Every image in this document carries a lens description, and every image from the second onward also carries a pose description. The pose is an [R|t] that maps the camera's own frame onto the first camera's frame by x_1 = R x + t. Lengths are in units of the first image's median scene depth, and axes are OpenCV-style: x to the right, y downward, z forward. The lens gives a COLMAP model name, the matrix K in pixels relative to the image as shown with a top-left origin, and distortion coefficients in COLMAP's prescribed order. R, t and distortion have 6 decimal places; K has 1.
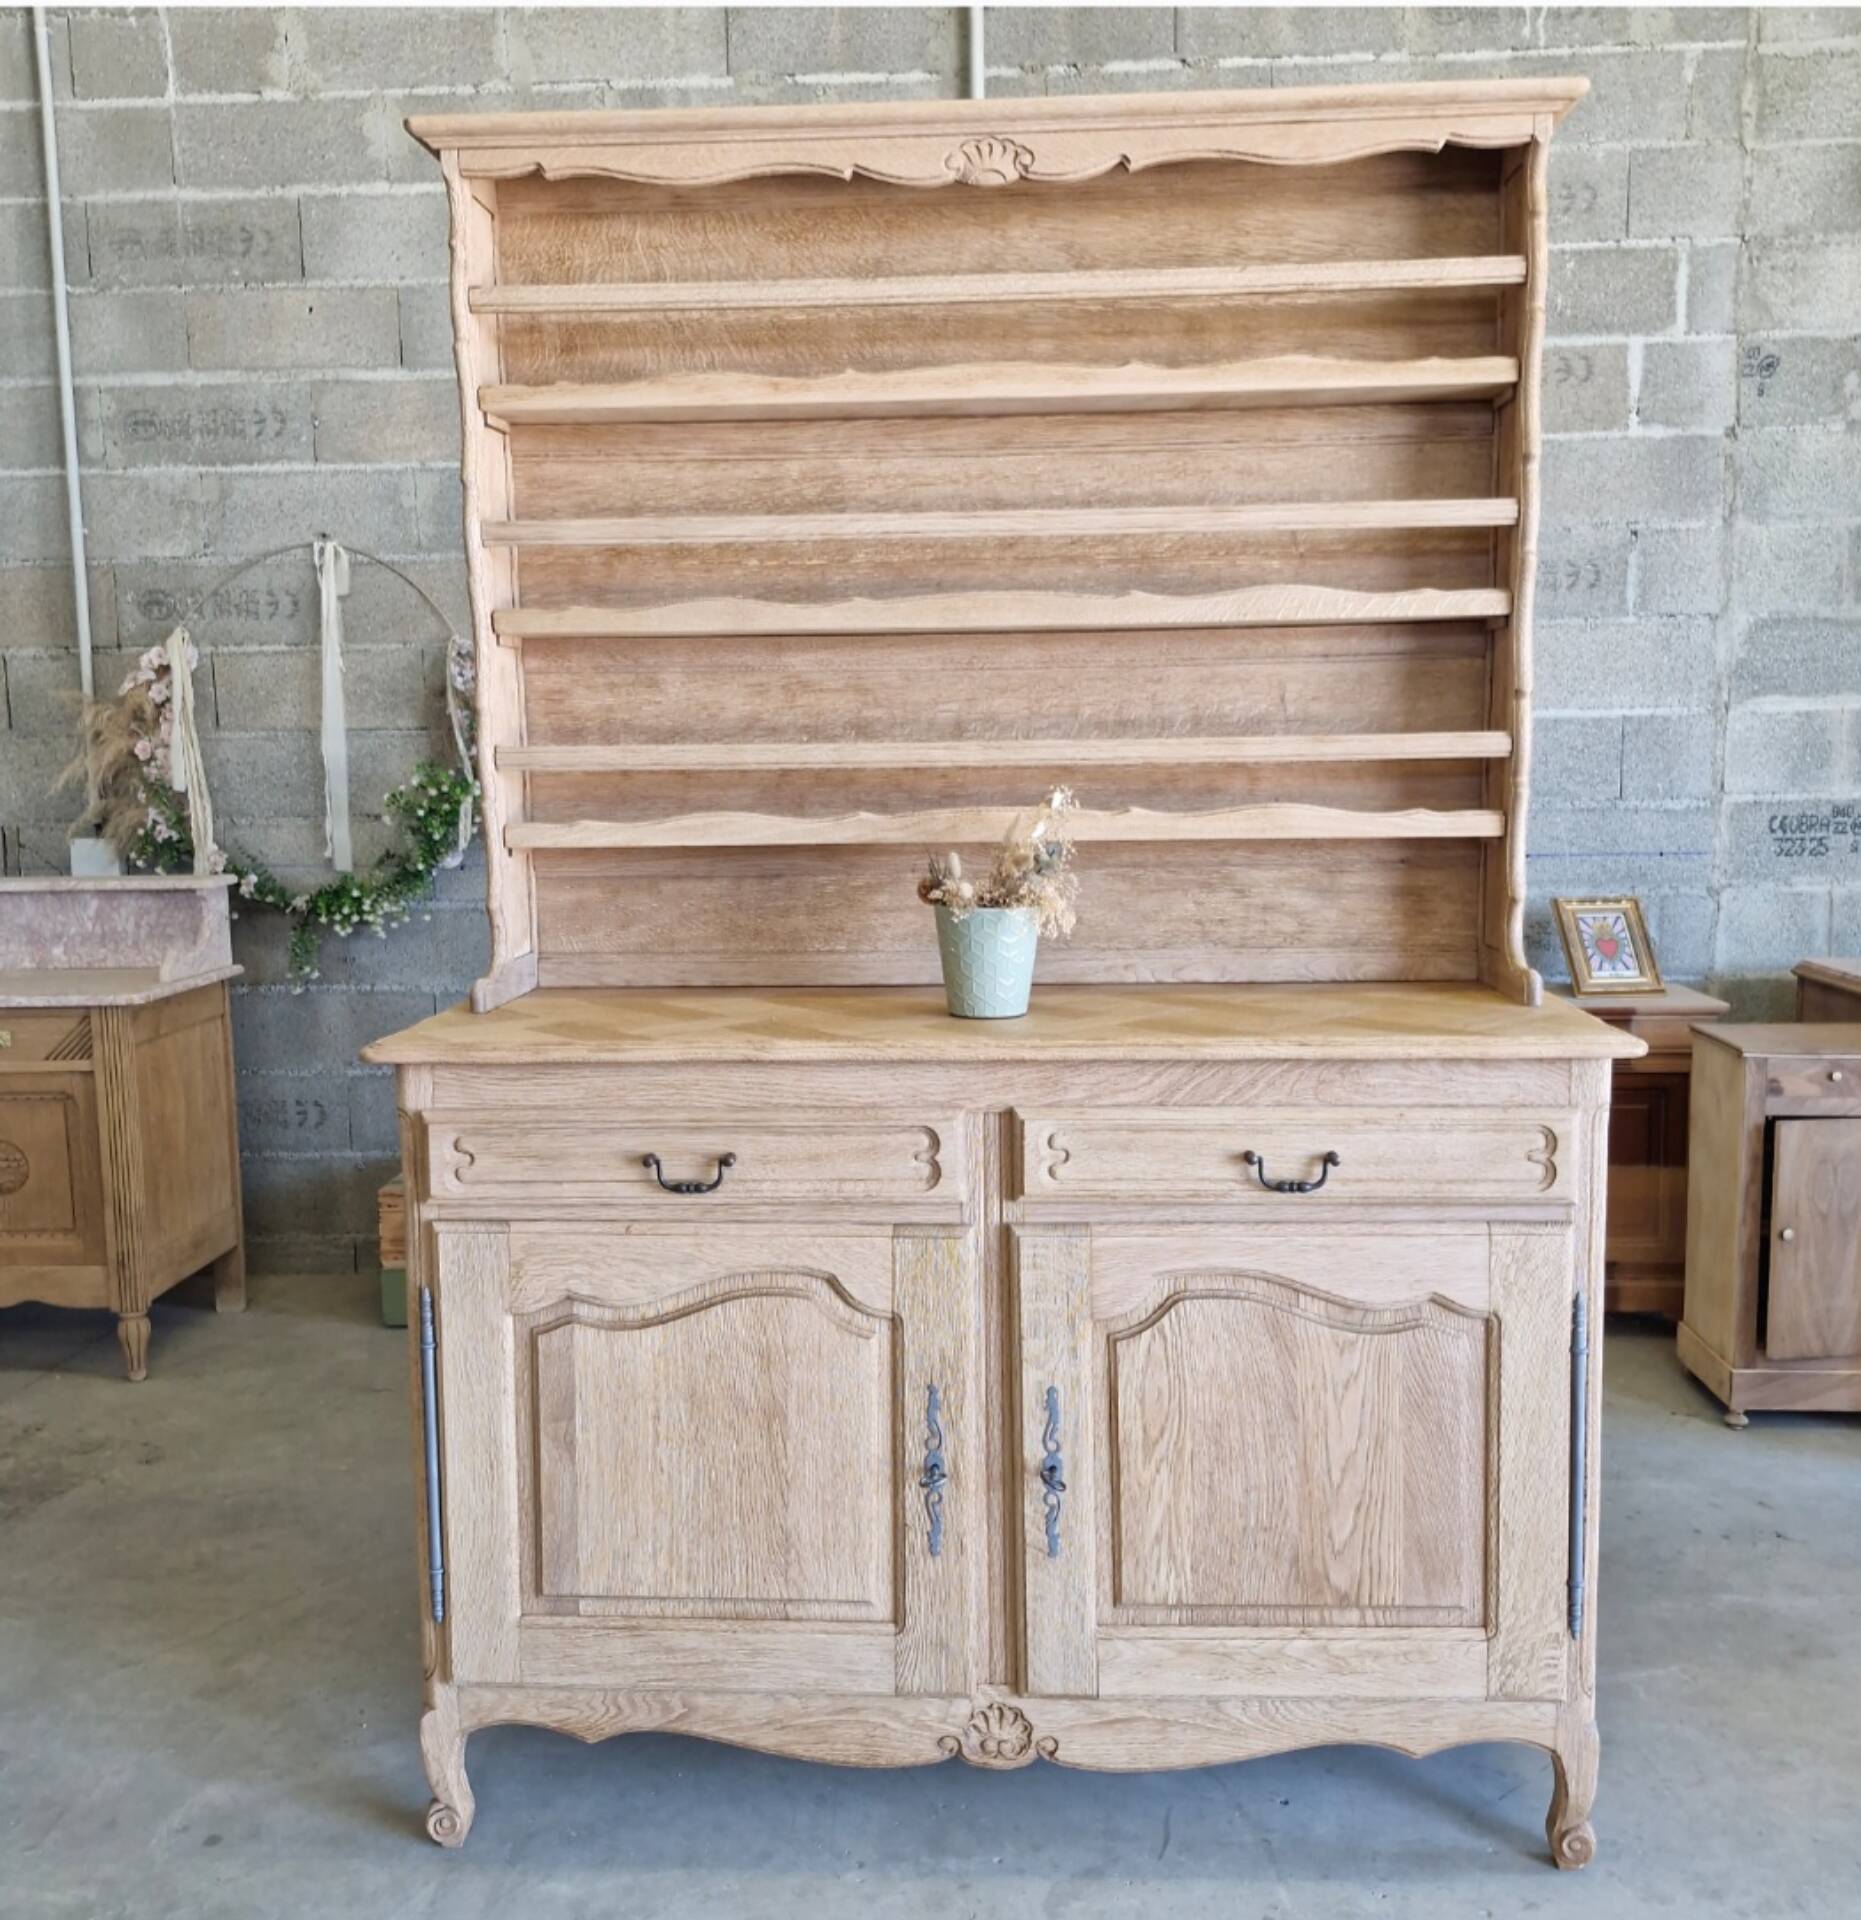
lens RADIAL K [[1776.5, 0, 950.0], [0, 1776.5, 953.6], [0, 0, 1]] dist [0.112523, -0.163636]
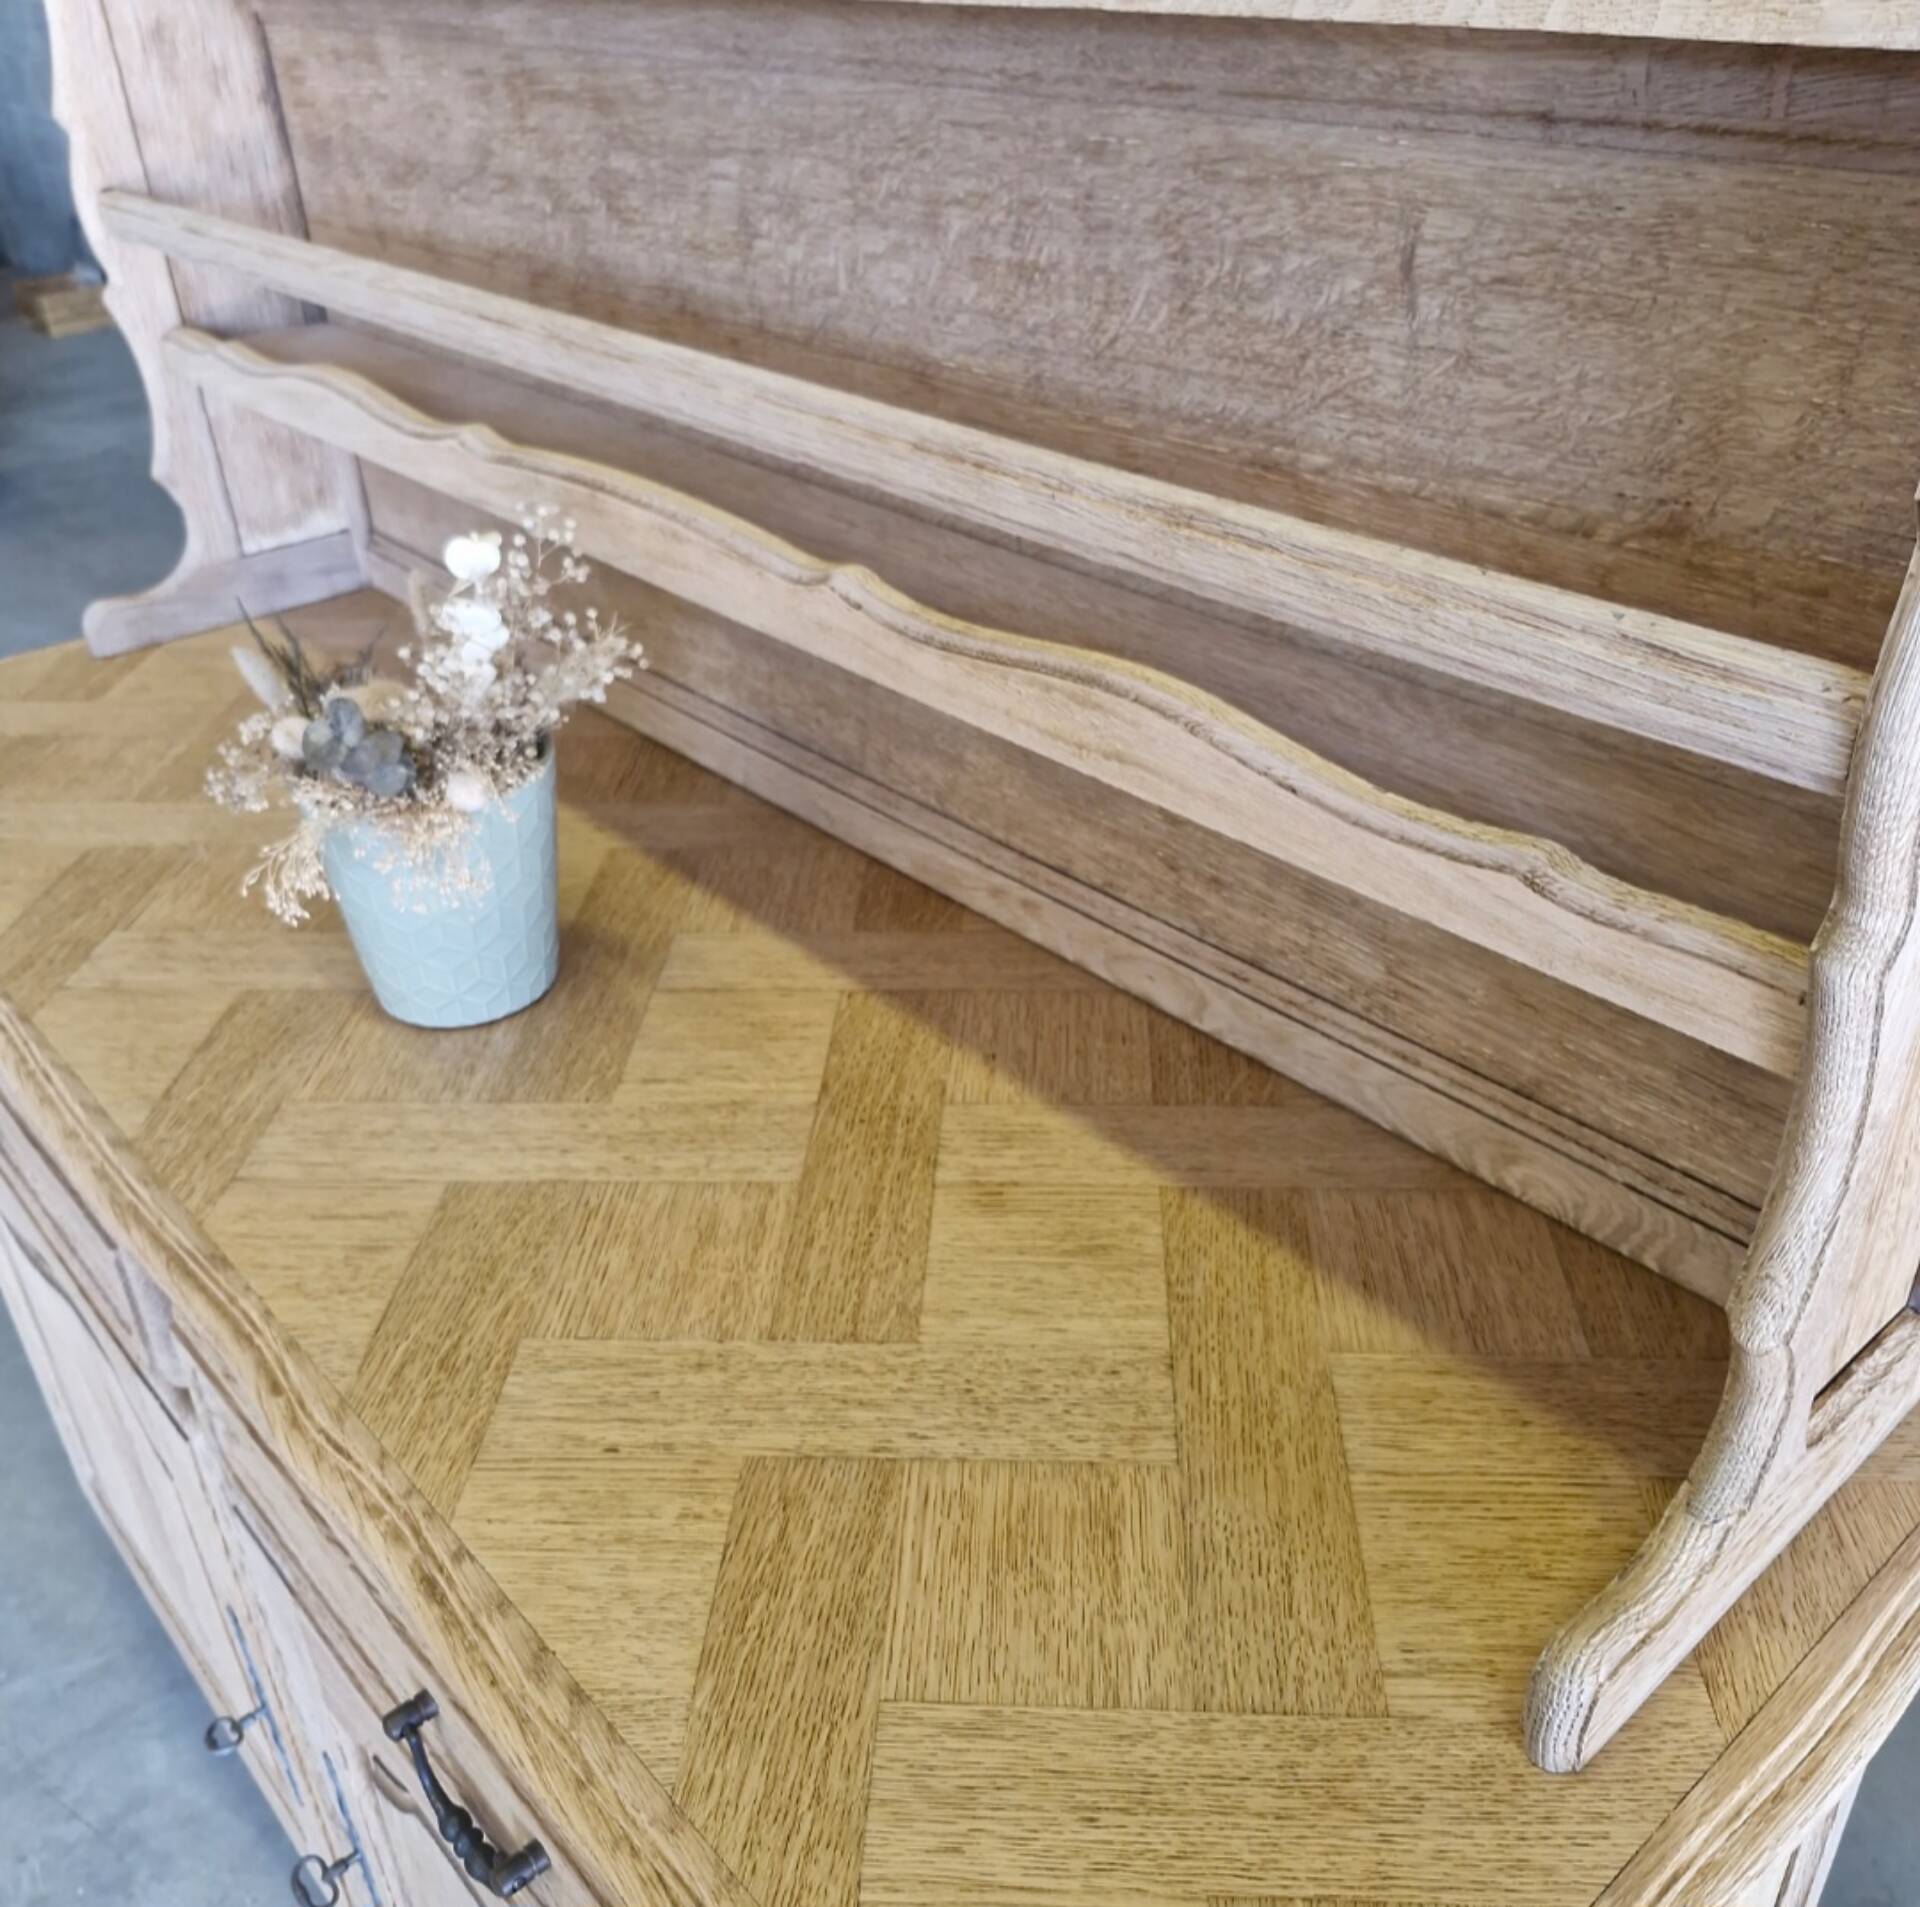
lens RADIAL K [[1810.8, 0, 926.6], [0, 1810.8, 946.9], [0, 0, 1]] dist [0.111246, -0.185827]
pose [[0.688312, 0.363851, -0.627566, 0.376080], [-0.054536, 0.888620, 0.455390, -0.185292], [0.723362, -0.279226, 0.631491, 0.772896]]
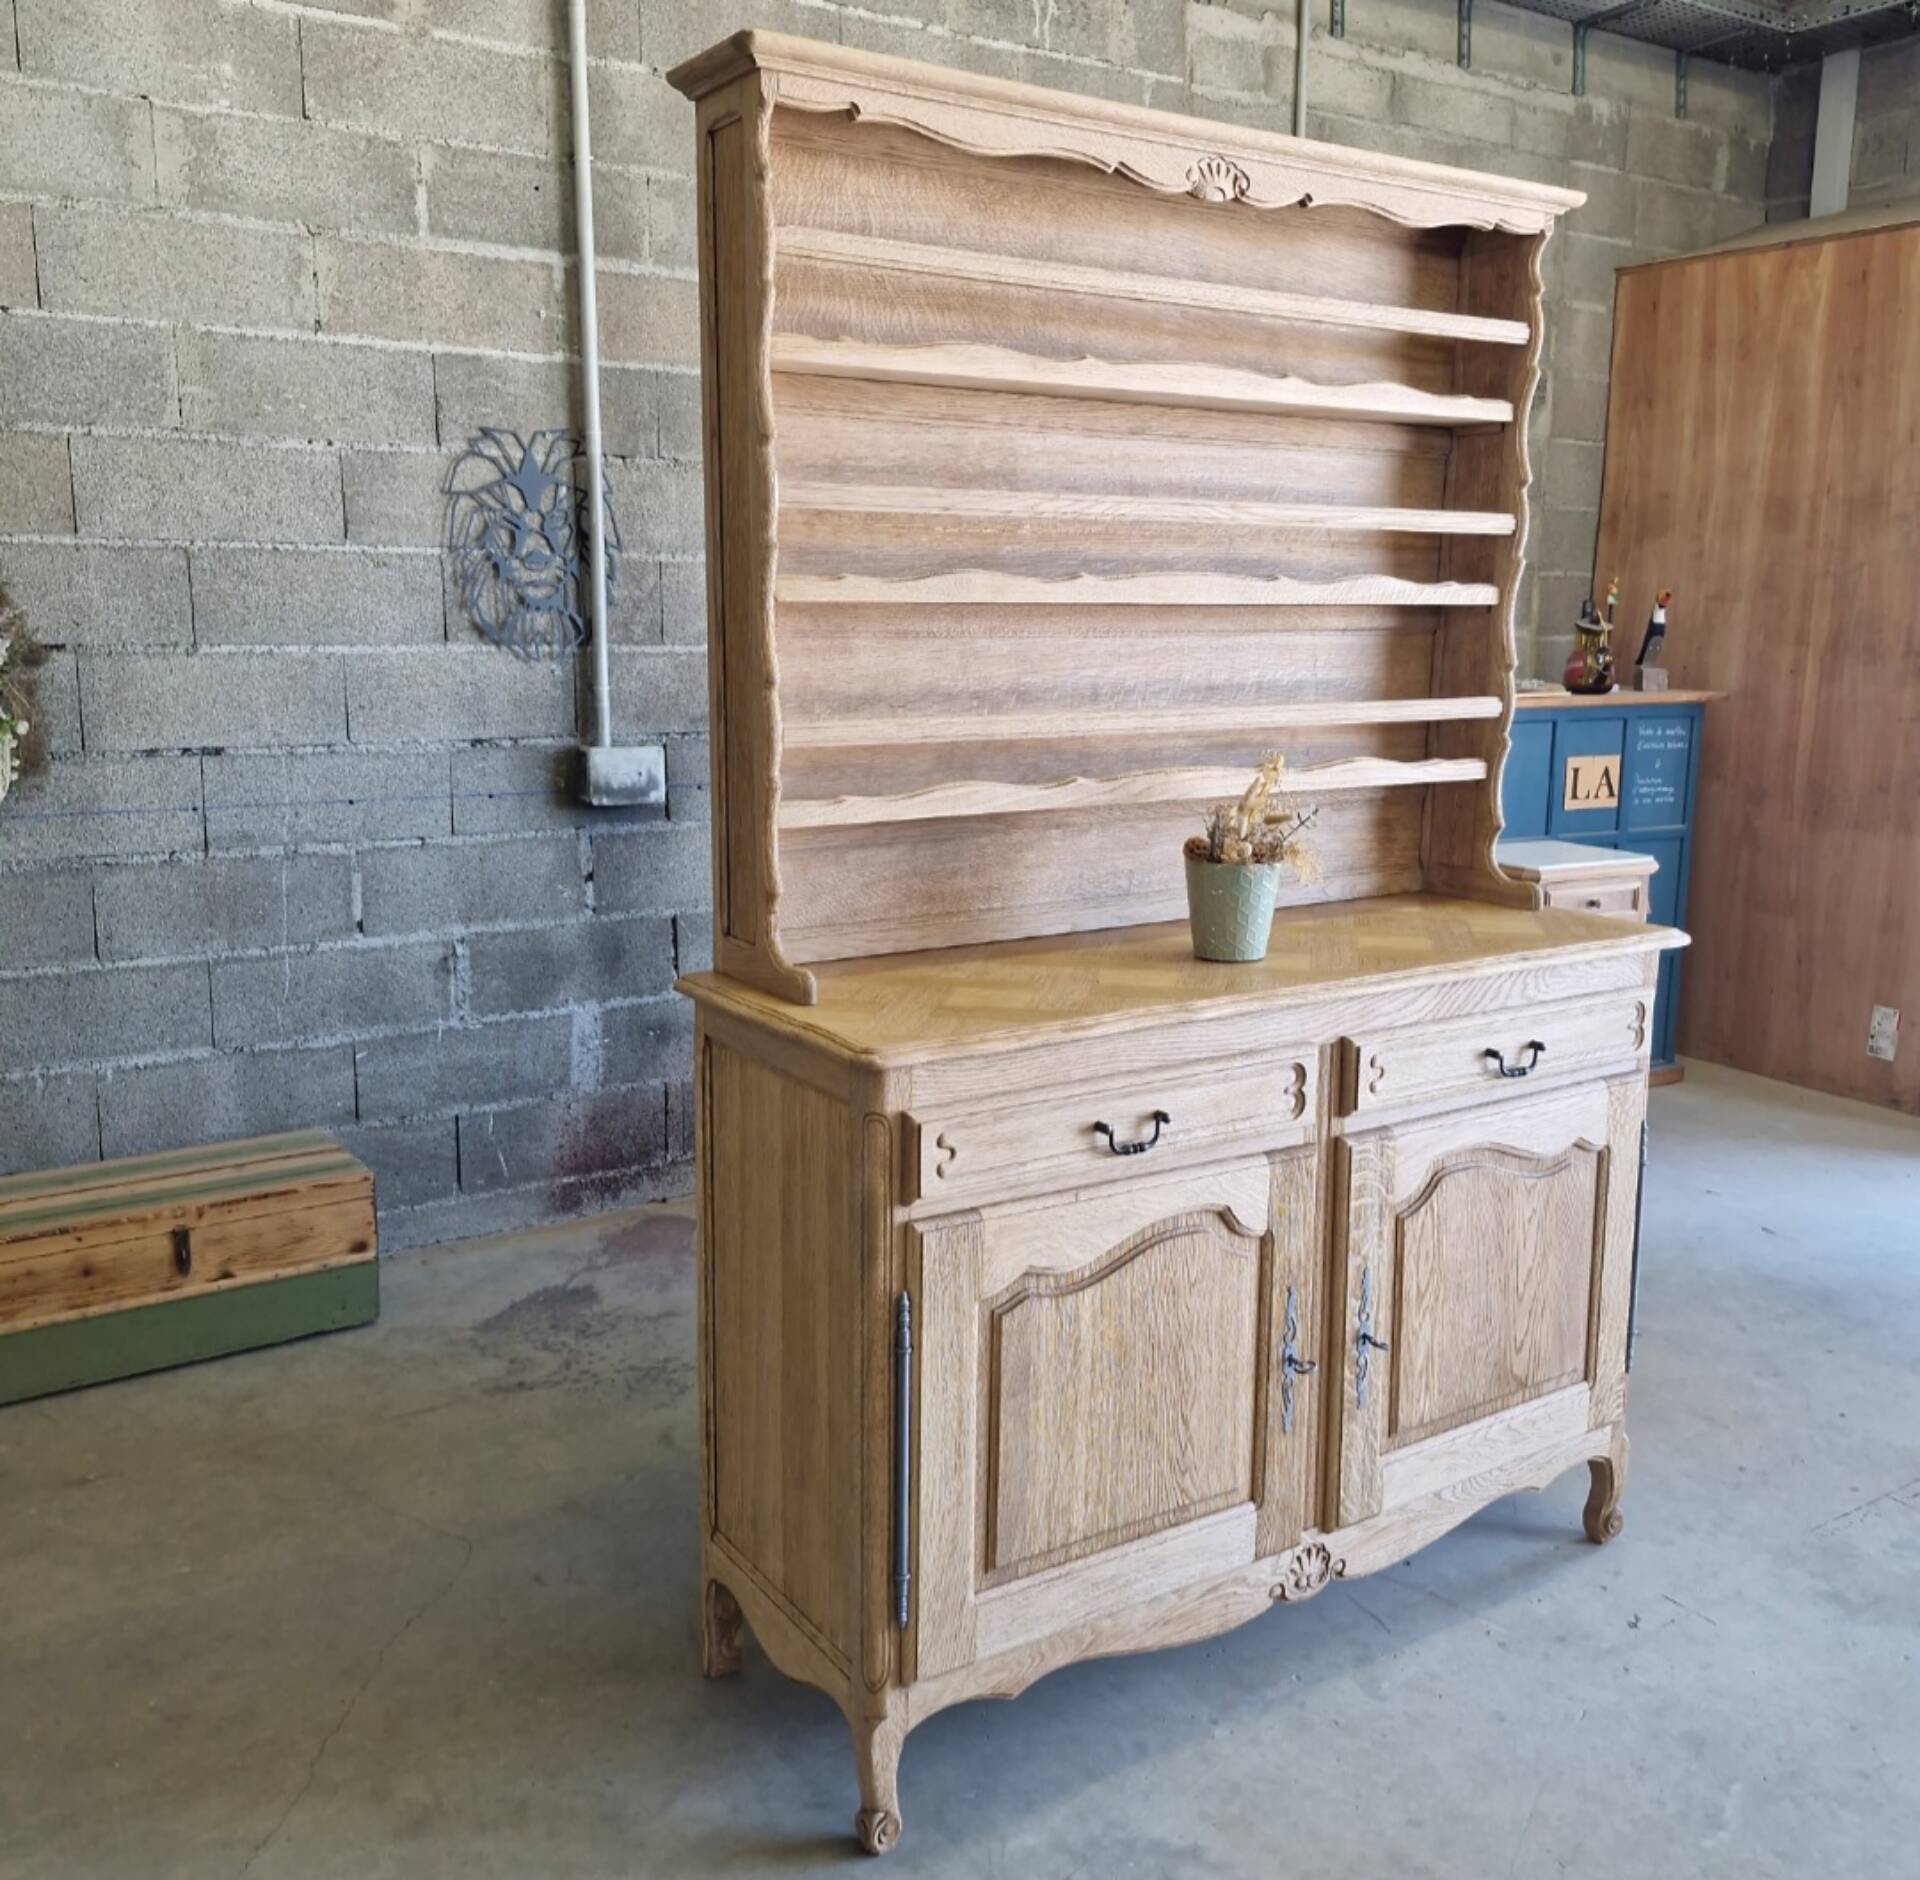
lens RADIAL K [[1776.5, 0, 973.0], [0, 1776.5, 922.8], [0, 0, 1]] dist [0.132503, -0.214074]
pose [[0.803551, -0.084347, 0.589229, -0.747010], [0.051998, 0.996072, 0.071674, -0.074164], [-0.592960, -0.026955, 0.804780, 0.187390]]
